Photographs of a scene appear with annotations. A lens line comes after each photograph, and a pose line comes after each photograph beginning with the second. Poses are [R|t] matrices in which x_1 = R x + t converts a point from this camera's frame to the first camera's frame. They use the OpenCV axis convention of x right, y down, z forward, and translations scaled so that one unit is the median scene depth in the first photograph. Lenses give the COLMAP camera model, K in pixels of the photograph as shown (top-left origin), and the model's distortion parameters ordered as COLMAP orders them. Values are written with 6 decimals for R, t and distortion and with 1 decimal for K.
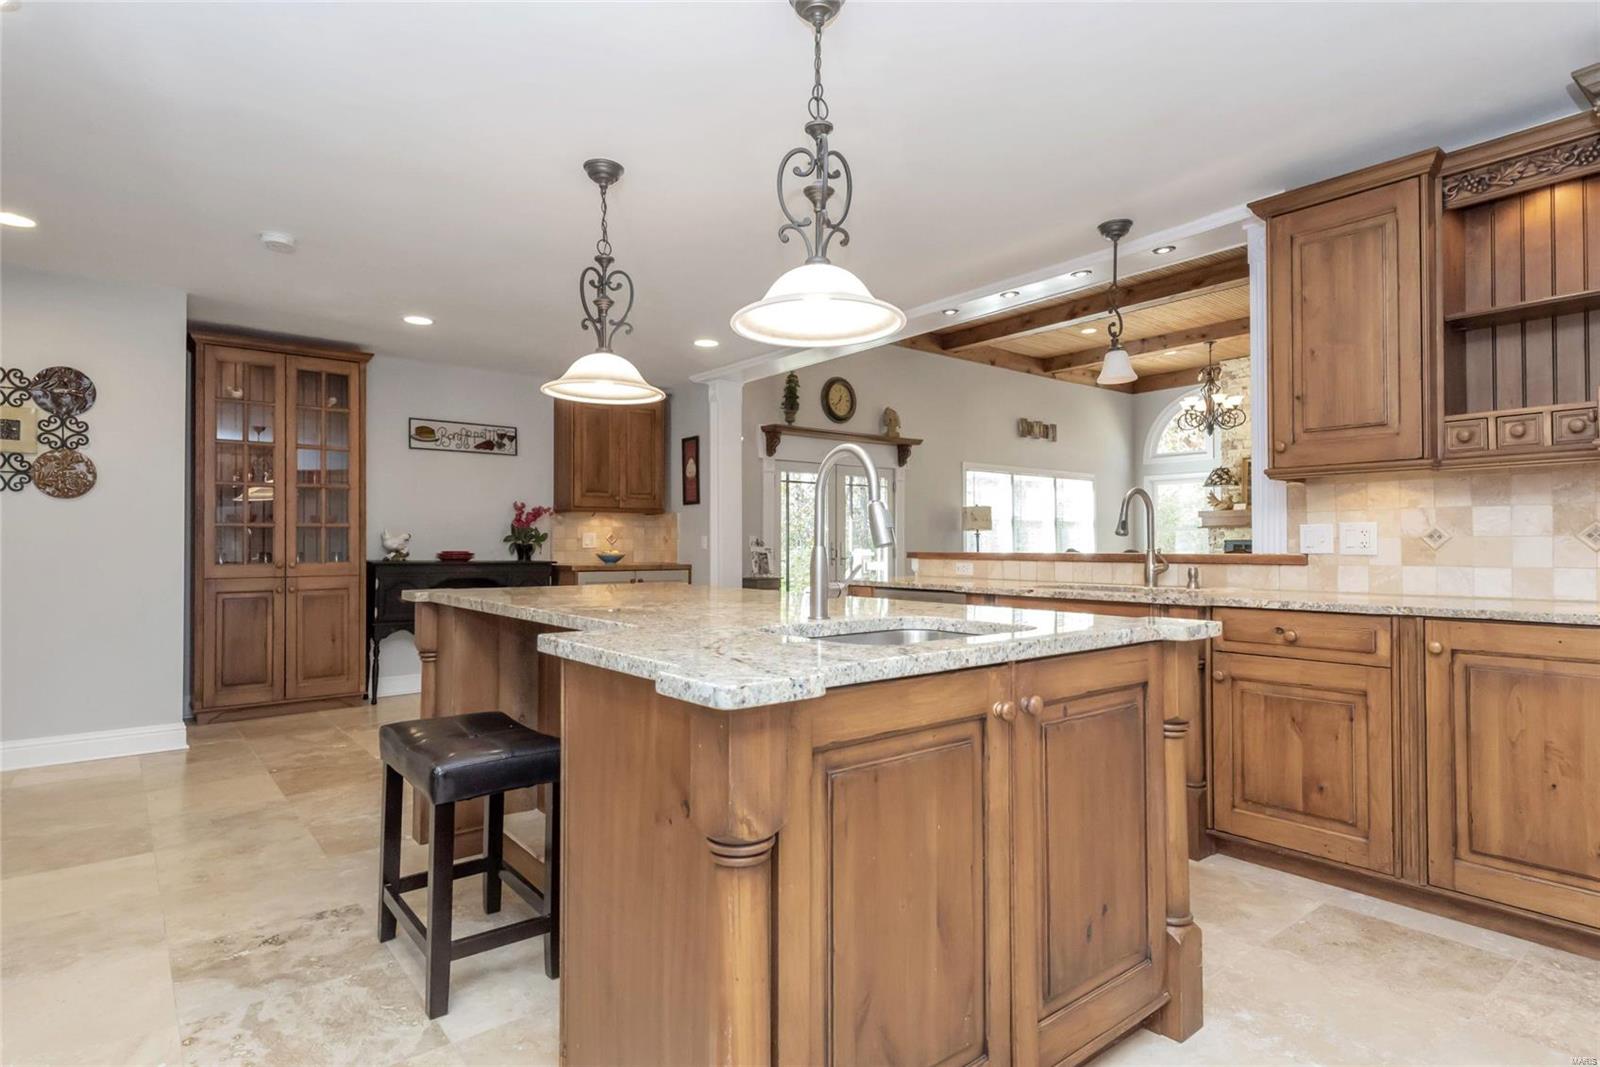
lens RADIAL K [[845.0, 0, 800.0], [0, 845.0, 533.5], [0, 0, 1]] dist [0.027491, -0.014956]
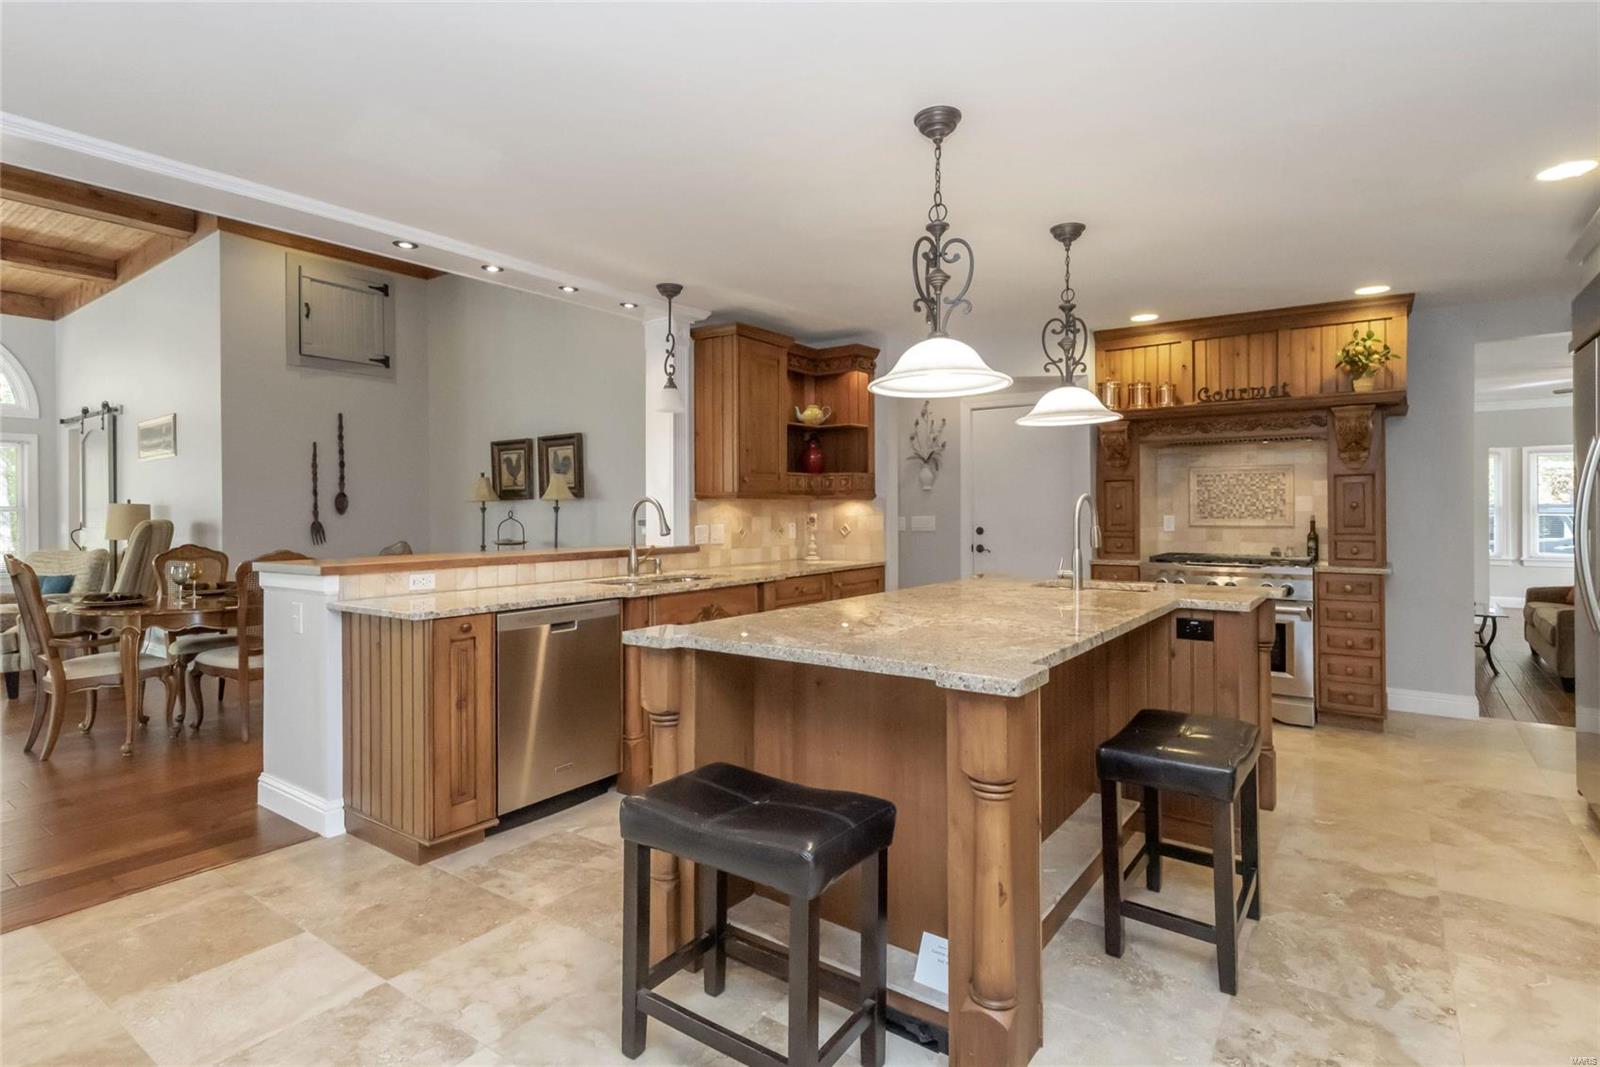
lens RADIAL K [[798.0, 0, 801.9], [0, 798.0, 512.4], [0, 0, 1]] dist [0.021594, -0.009611]
pose [[-0.263277, 0.002086, 0.964718, -0.442086], [-0.006350, 0.999972, -0.003895, -0.015629], [-0.964699, -0.007151, -0.263256, 0.614145]]
